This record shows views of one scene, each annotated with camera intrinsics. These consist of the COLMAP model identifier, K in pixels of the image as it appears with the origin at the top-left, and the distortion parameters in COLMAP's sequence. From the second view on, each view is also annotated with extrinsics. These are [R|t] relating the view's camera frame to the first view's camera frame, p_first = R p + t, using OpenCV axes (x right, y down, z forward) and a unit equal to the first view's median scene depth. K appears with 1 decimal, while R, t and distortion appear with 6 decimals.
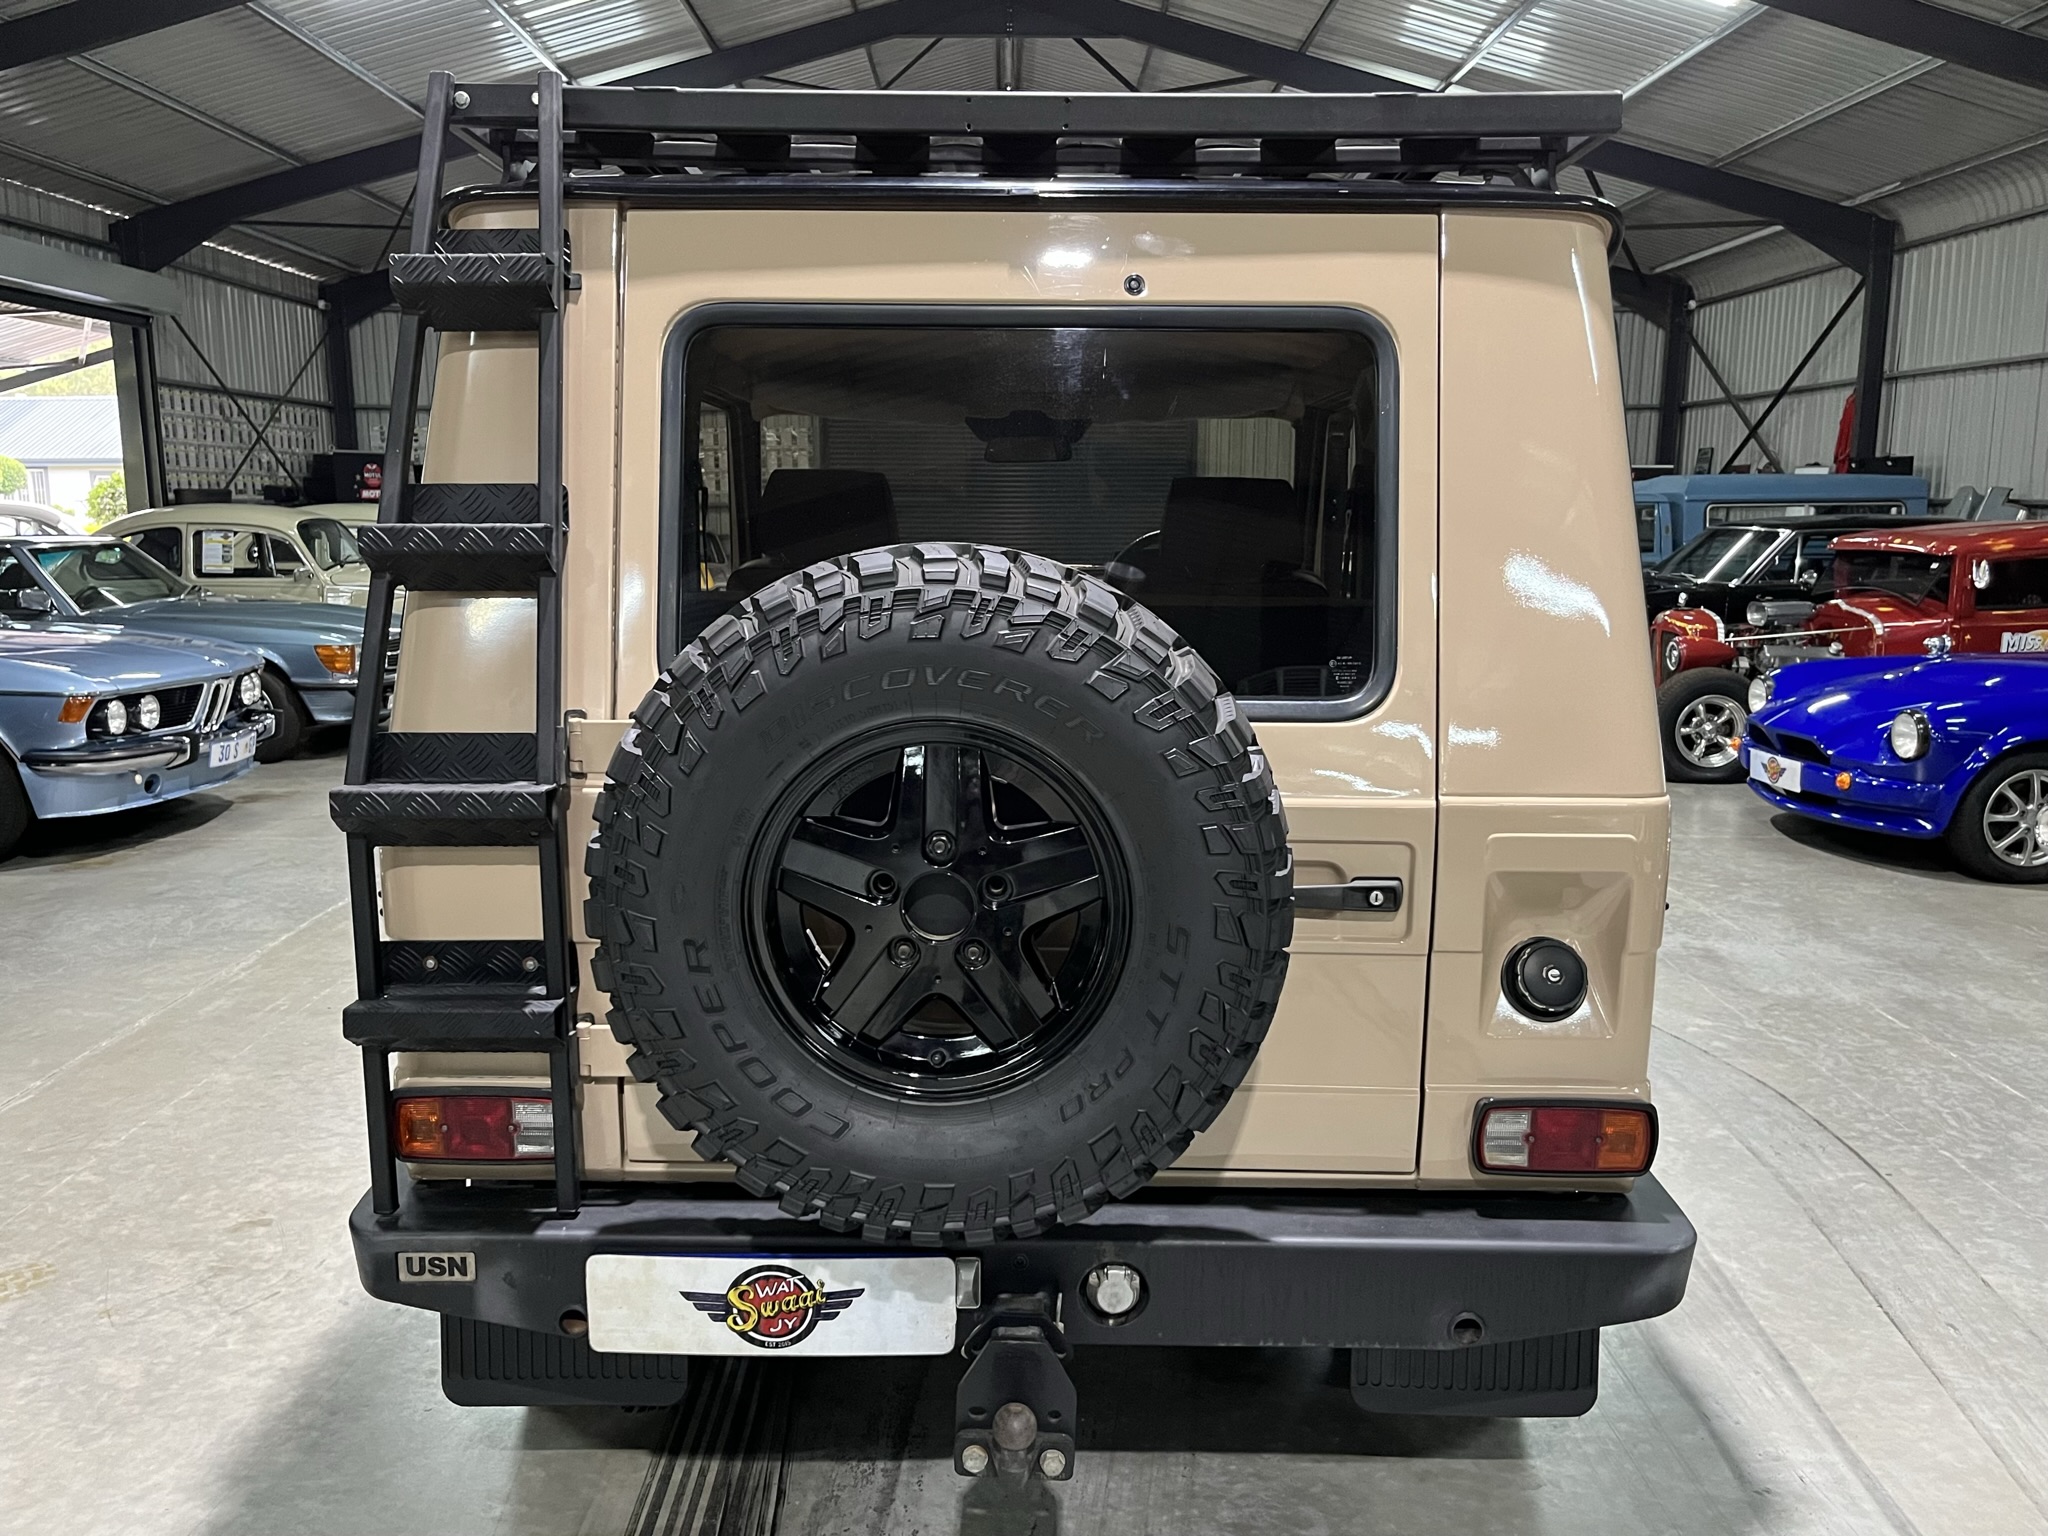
lens RADIAL K [[1554.0, 0, 1034.6], [0, 1554.0, 776.6], [0, 0, 1]] dist [0.033045, -0.038684]
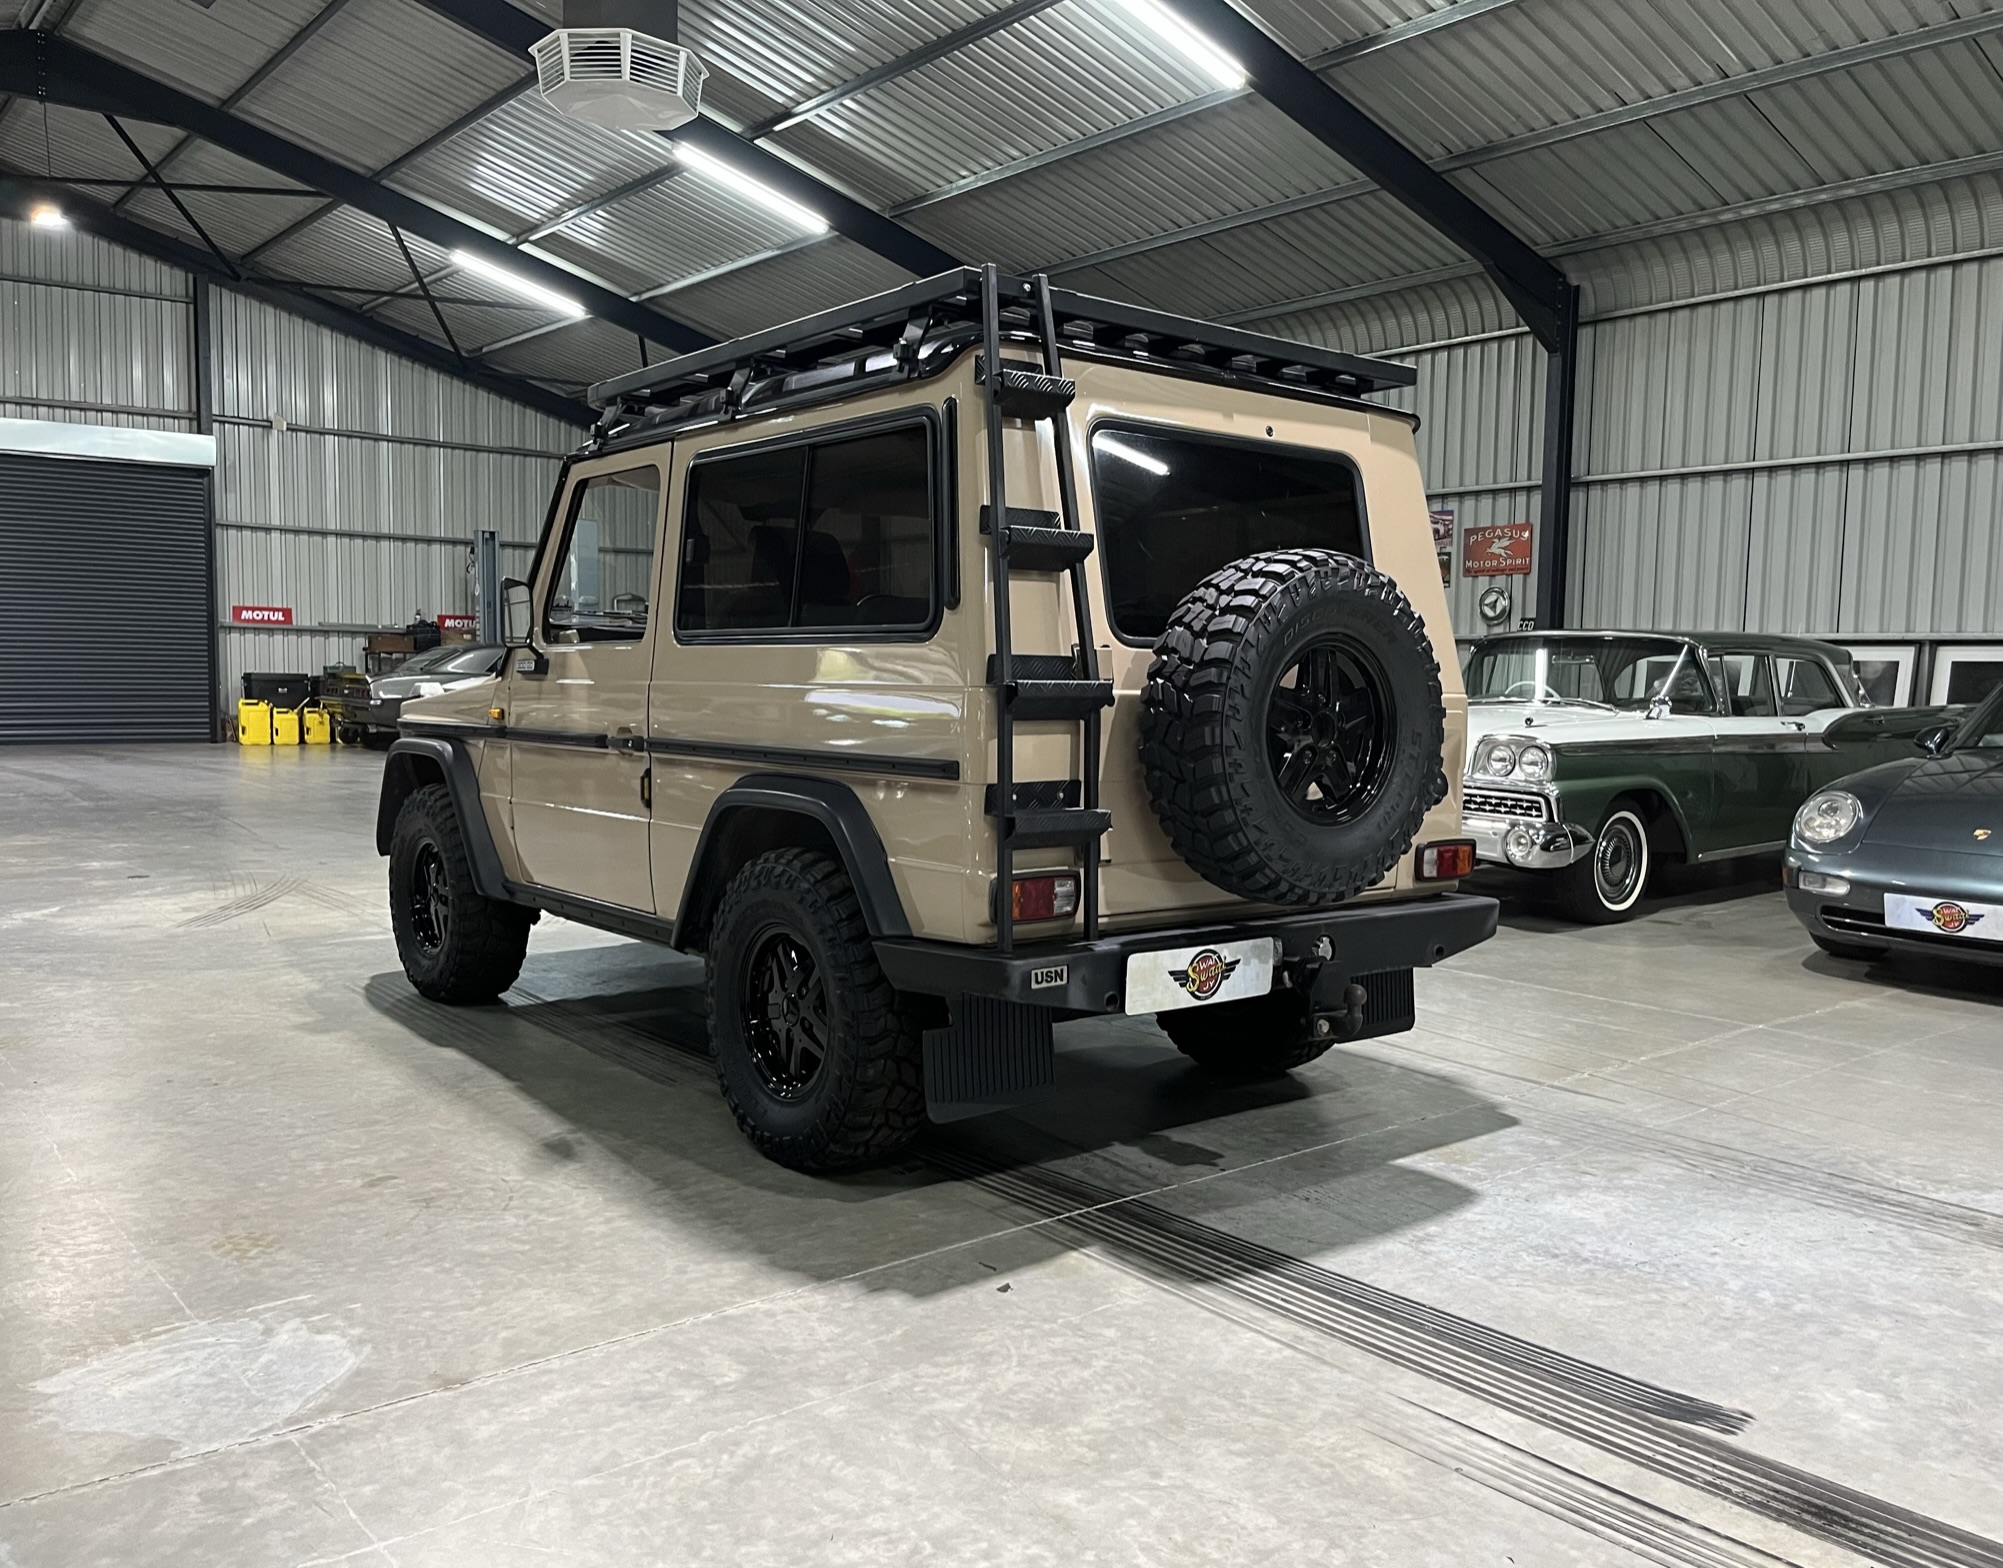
lens RADIAL K [[1637.0, 0, 1056.4], [0, 1637.0, 785.4], [0, 0, 1]] dist [0.019840, 0.003441]
pose [[0.758695, -0.035003, 0.650505, -0.477606], [0.097389, 0.993428, -0.060130, 0.070230], [-0.644125, 0.108972, 0.757118, -0.104273]]
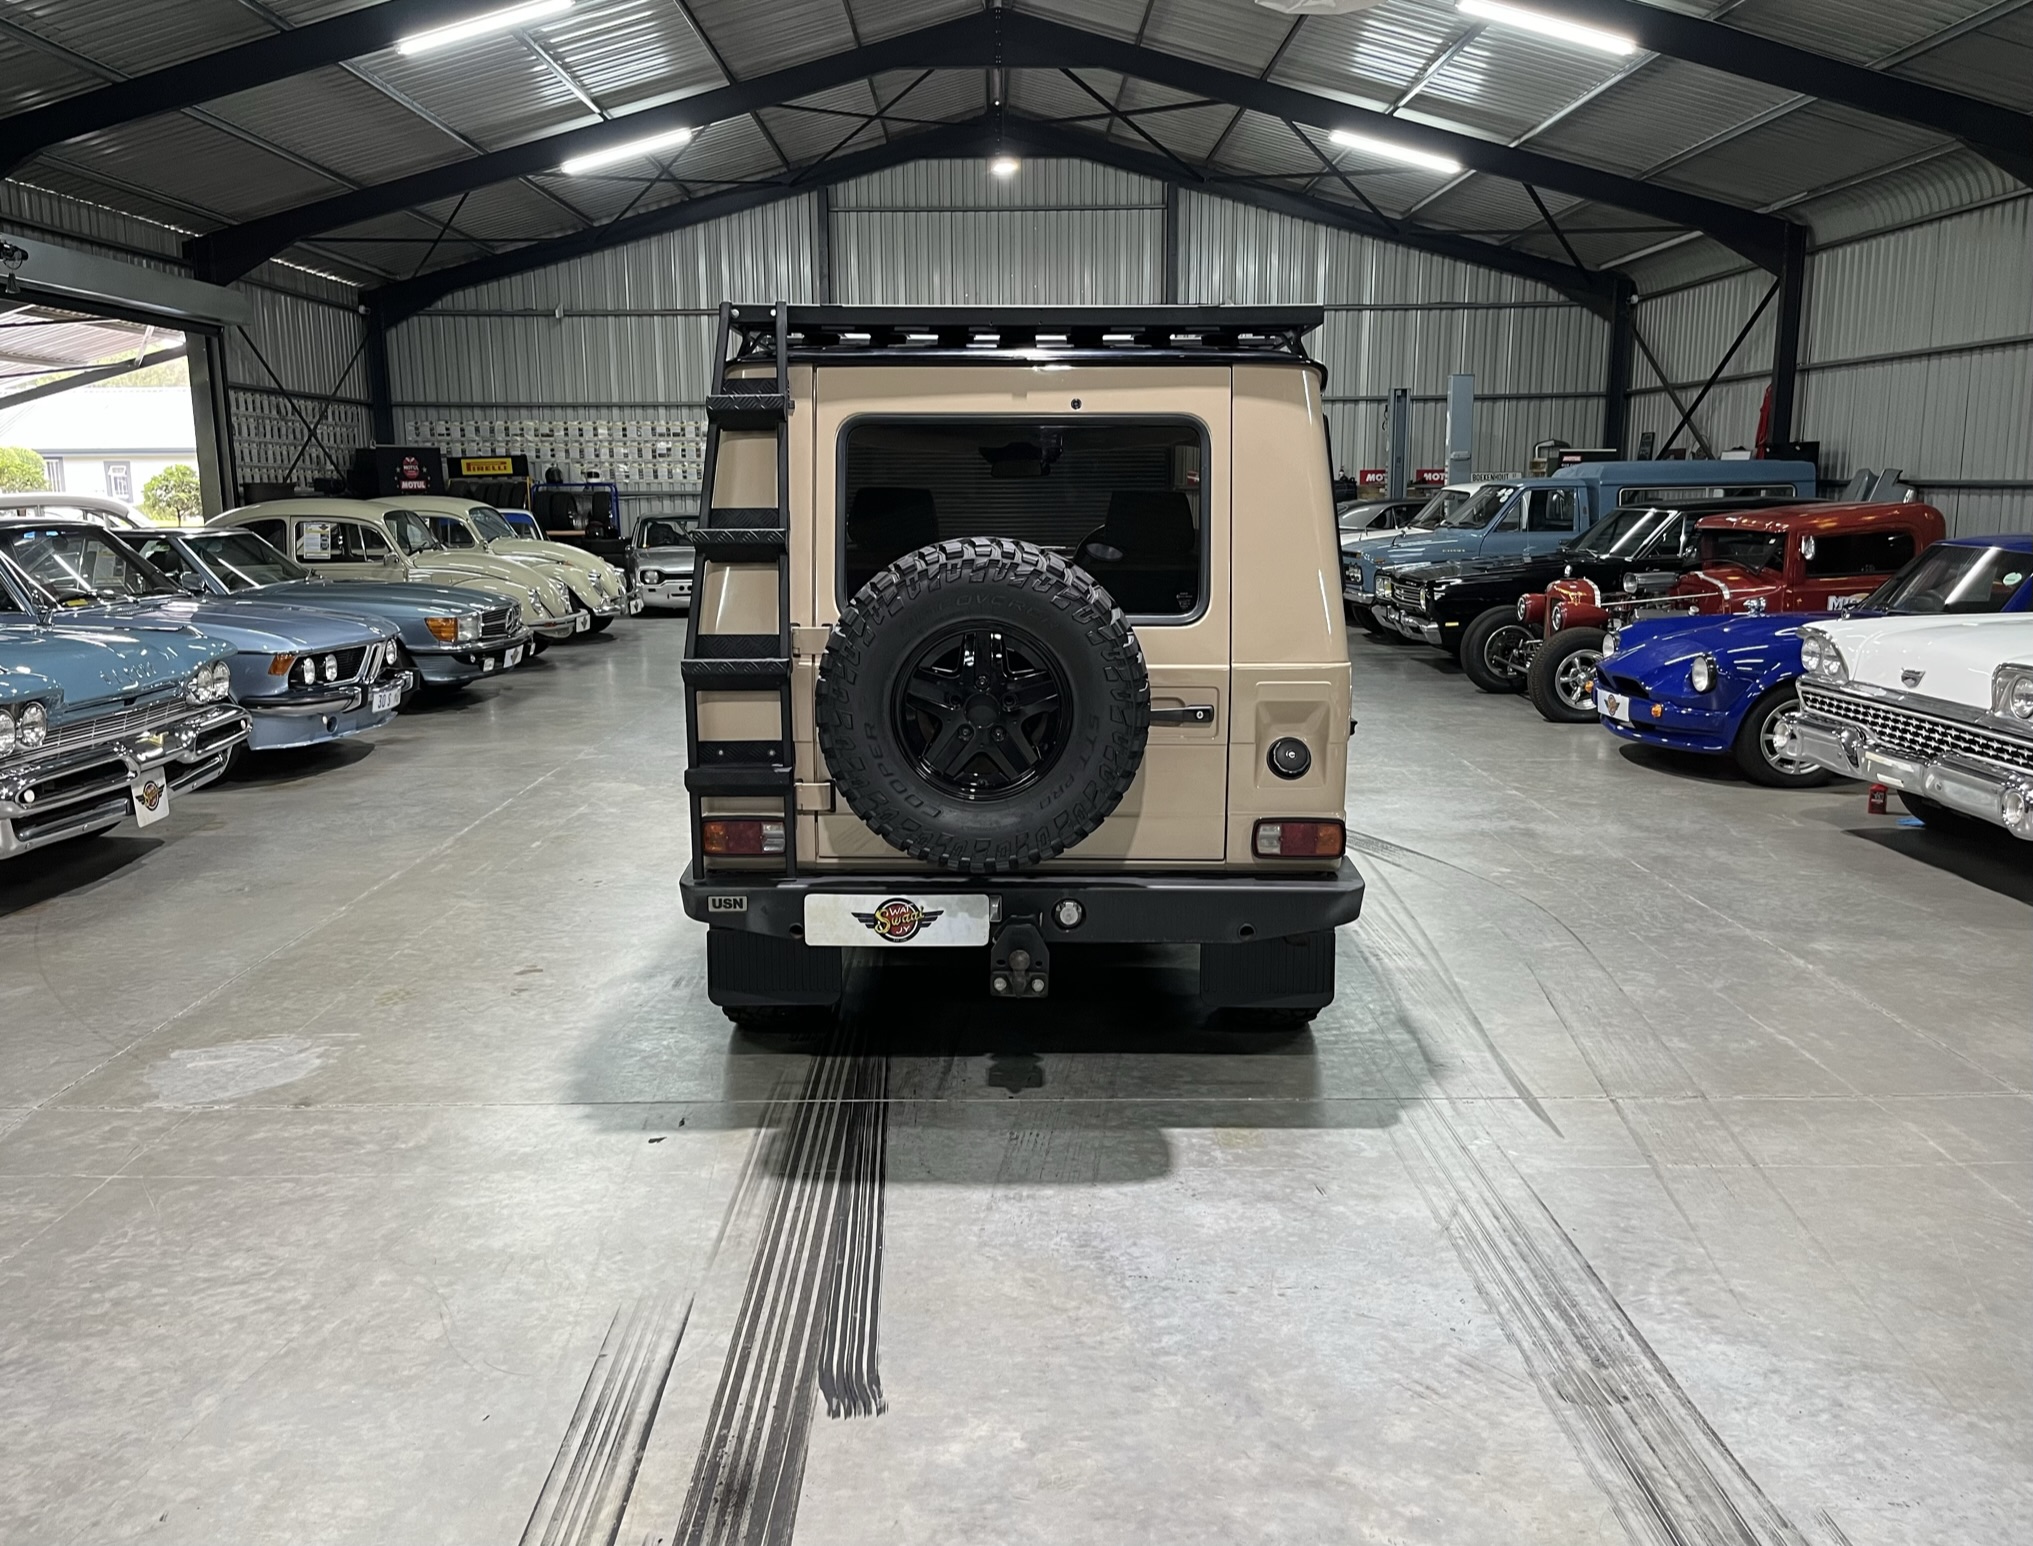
lens RADIAL K [[1601.3, 0, 1016.5], [0, 1601.3, 773.0], [0, 0, 1]] dist [0.023468, -0.004893]
pose [[0.999961, -0.006810, -0.005589, -0.000988], [0.006841, 0.999961, 0.005541, 0.044727], [0.005551, -0.005579, 0.999969, -0.333058]]
